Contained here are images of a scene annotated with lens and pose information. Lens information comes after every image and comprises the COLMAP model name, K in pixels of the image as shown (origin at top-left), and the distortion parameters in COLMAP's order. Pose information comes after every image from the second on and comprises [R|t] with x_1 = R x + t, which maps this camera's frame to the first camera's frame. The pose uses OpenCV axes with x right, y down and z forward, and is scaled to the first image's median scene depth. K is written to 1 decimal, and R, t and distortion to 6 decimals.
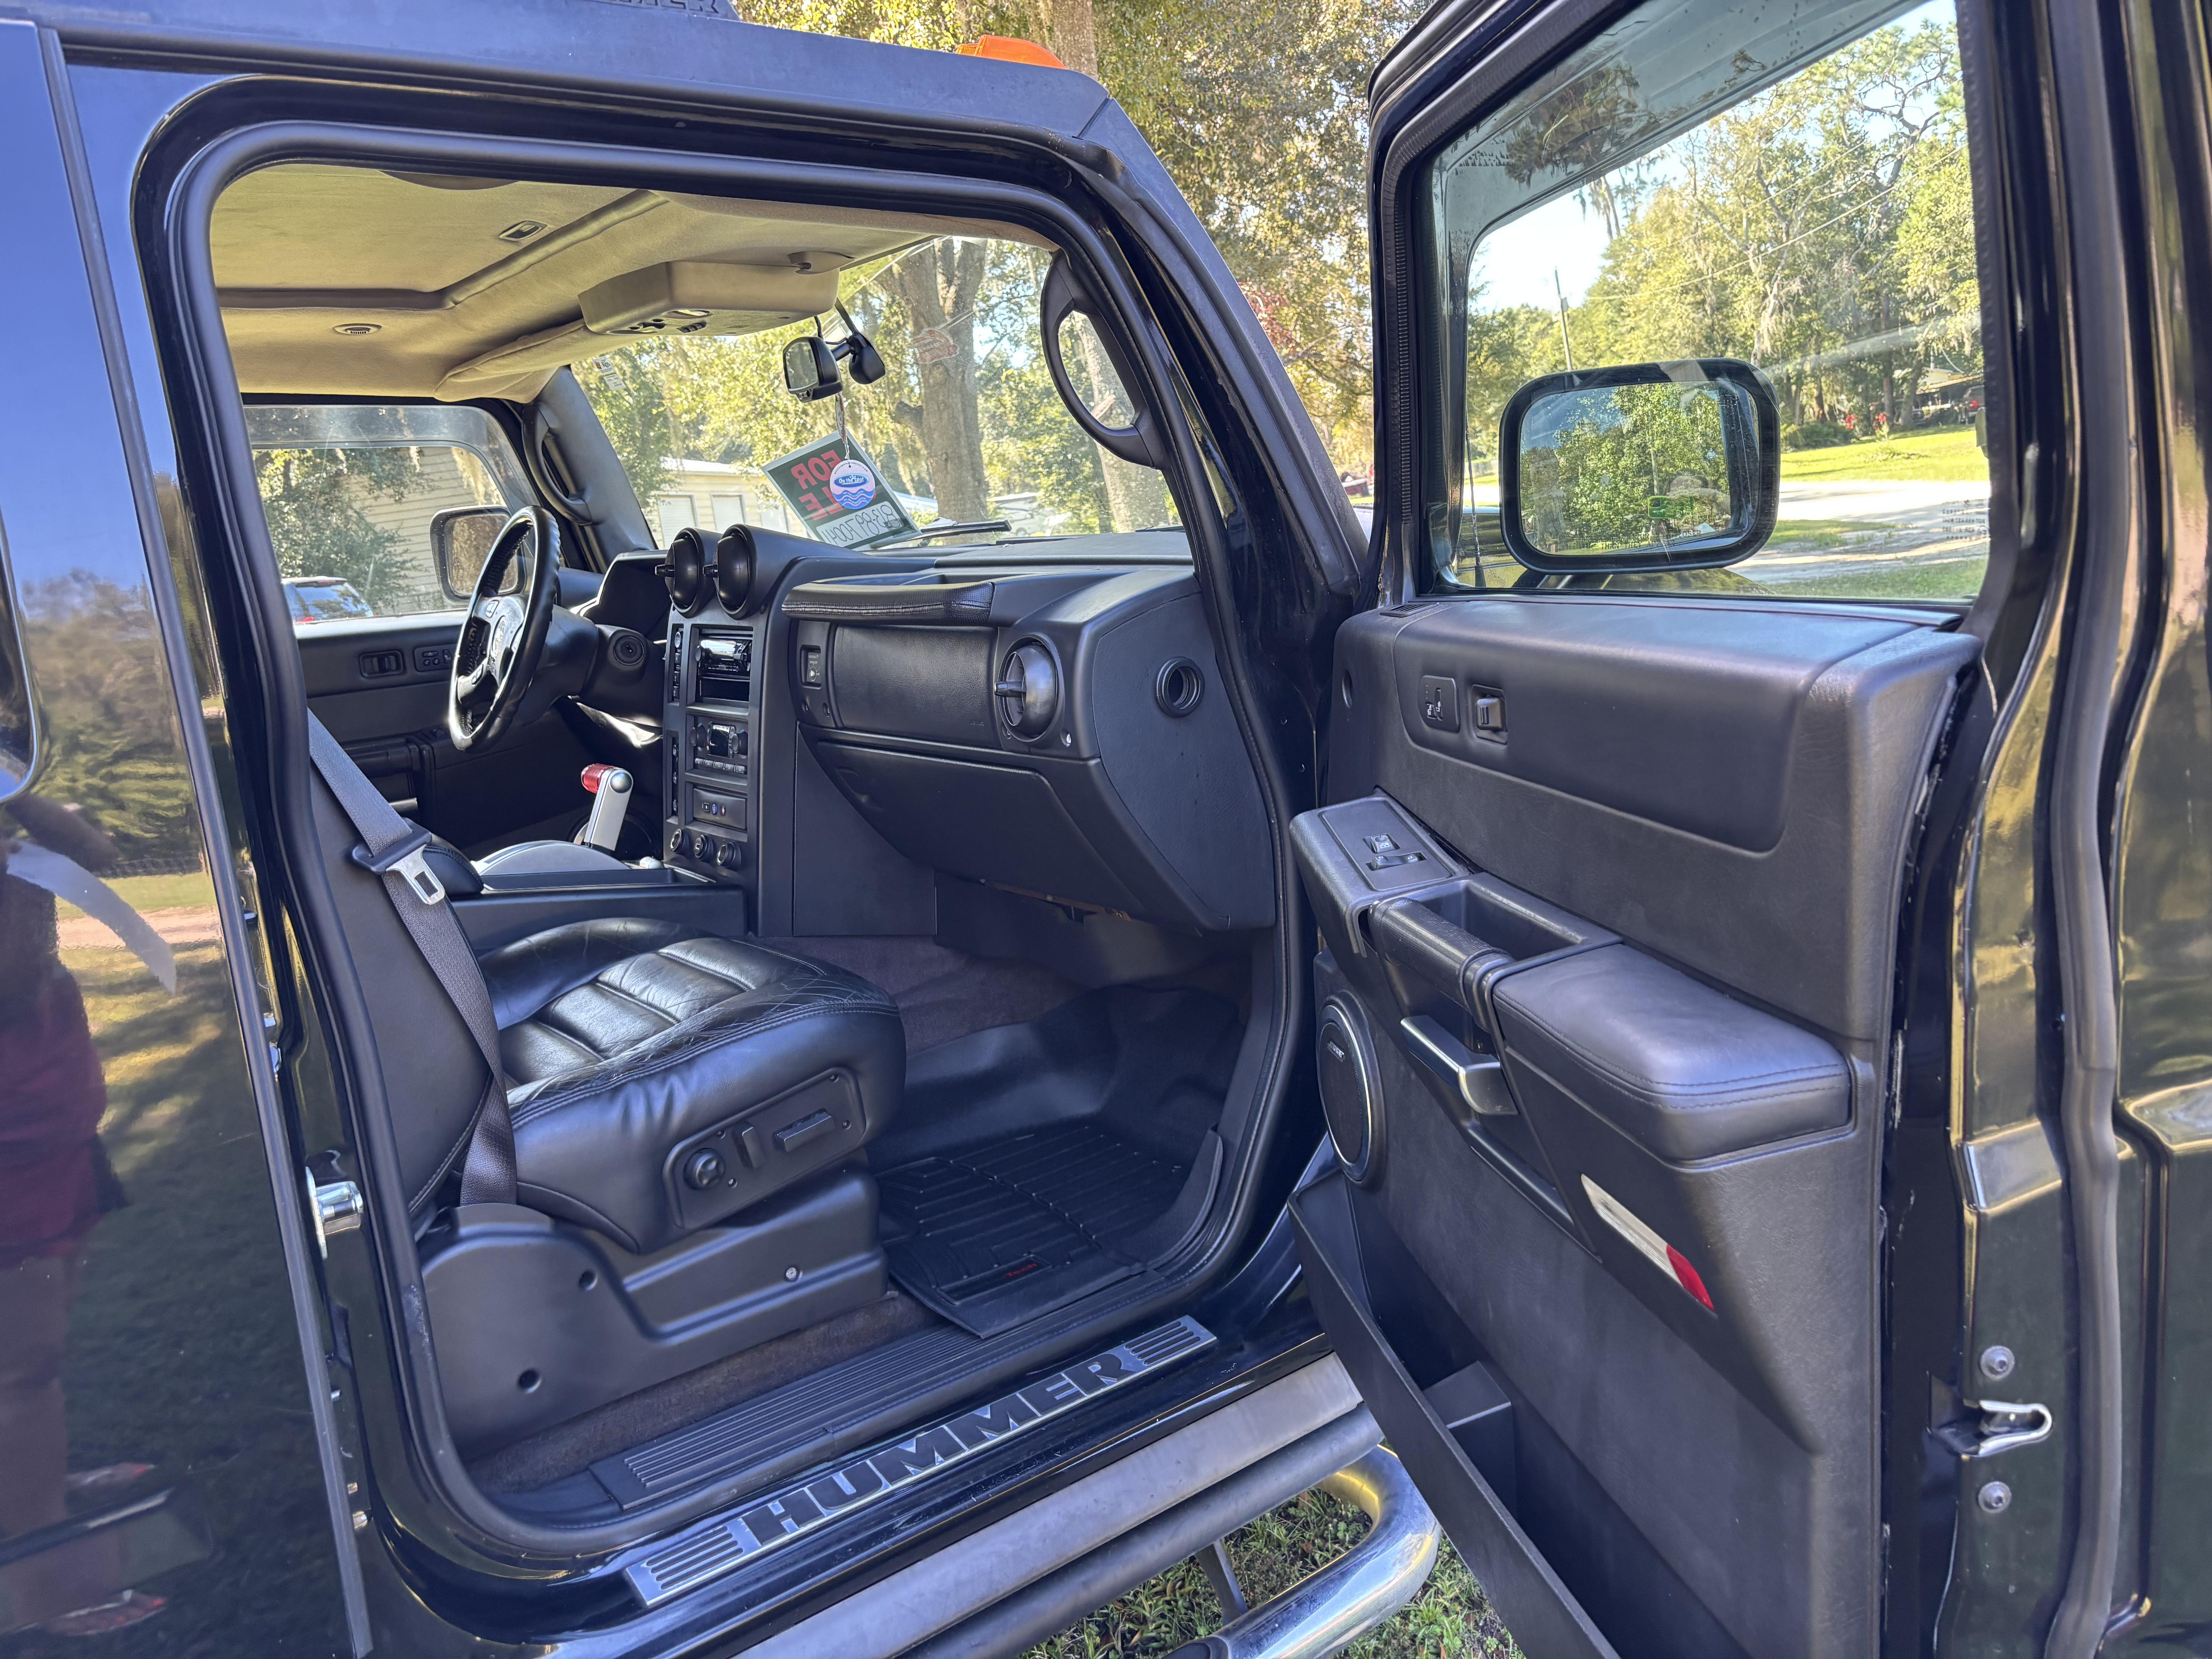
lens RADIAL K [[1682.3, 0, 1113.0], [0, 1682.3, 816.7], [0, 0, 1]] dist [0.077880, -0.077061]
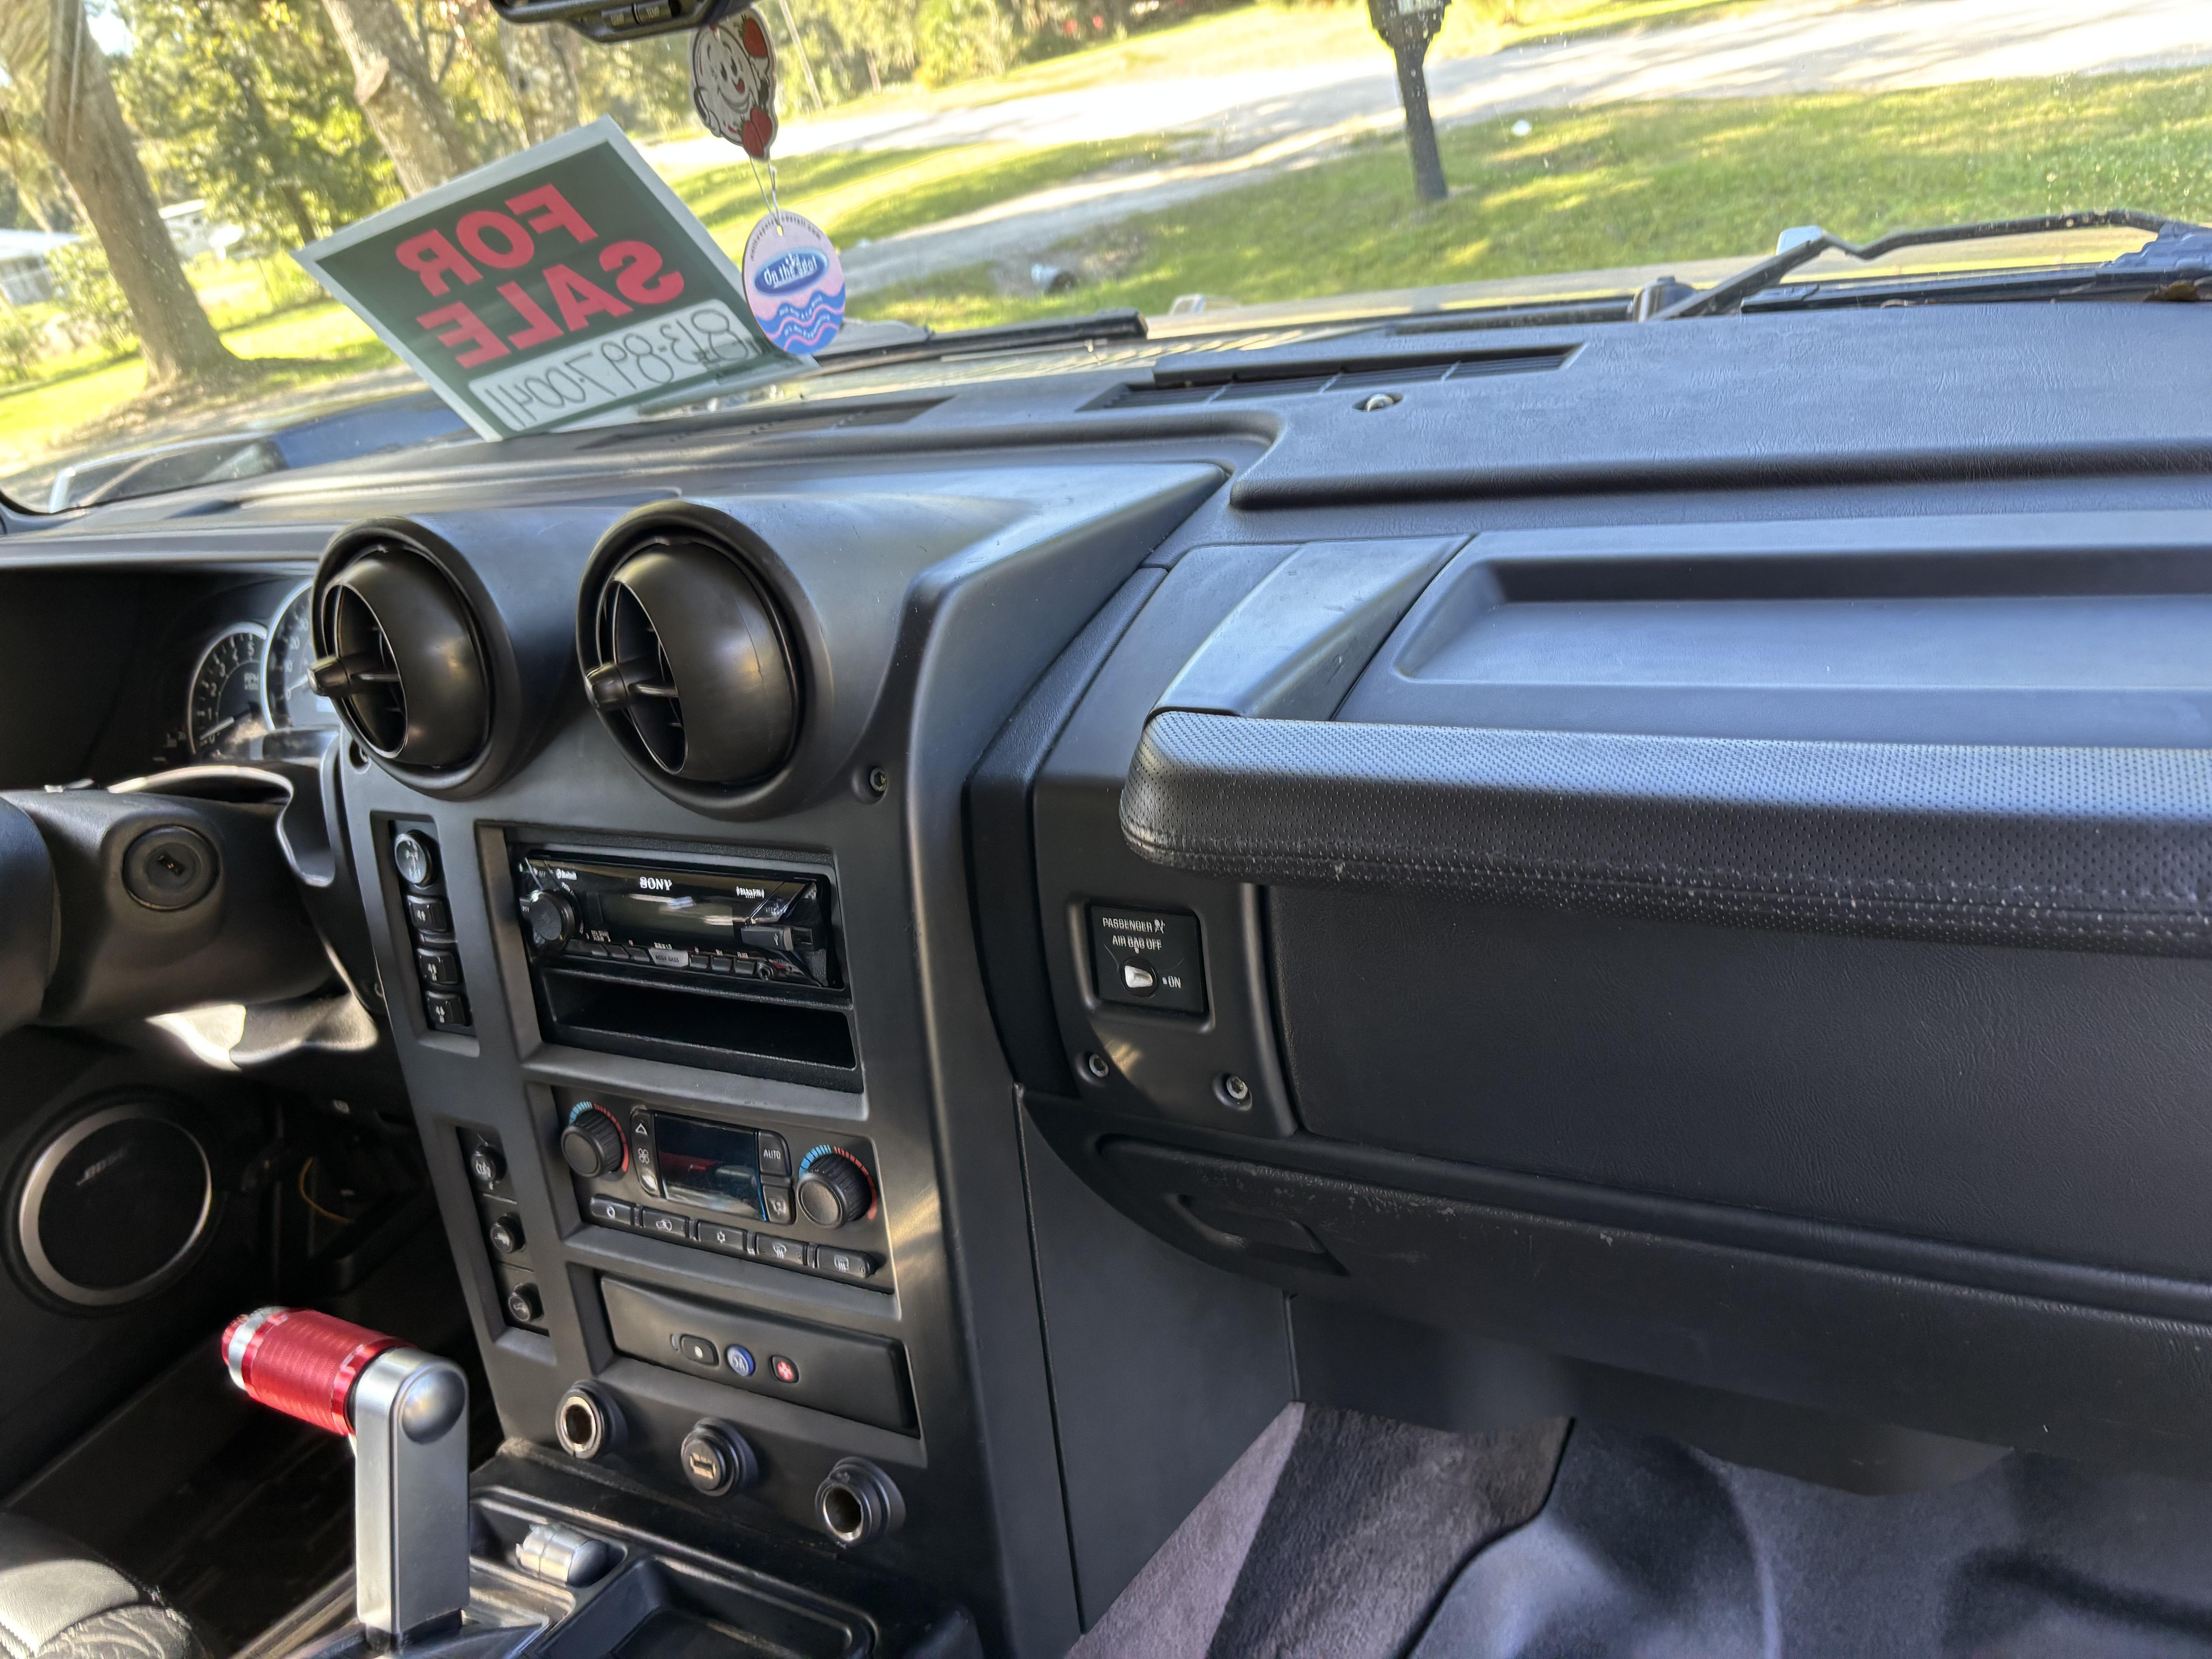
lens RADIAL K [[1682.3, 0, 1113.0], [0, 1682.3, 816.7], [0, 0, 1]] dist [0.077880, -0.077061]
pose [[0.901940, -0.257215, 0.346906, -0.210677], [0.188532, 0.957210, 0.219554, -0.135095], [-0.388535, -0.132621, 0.911840, 0.558297]]
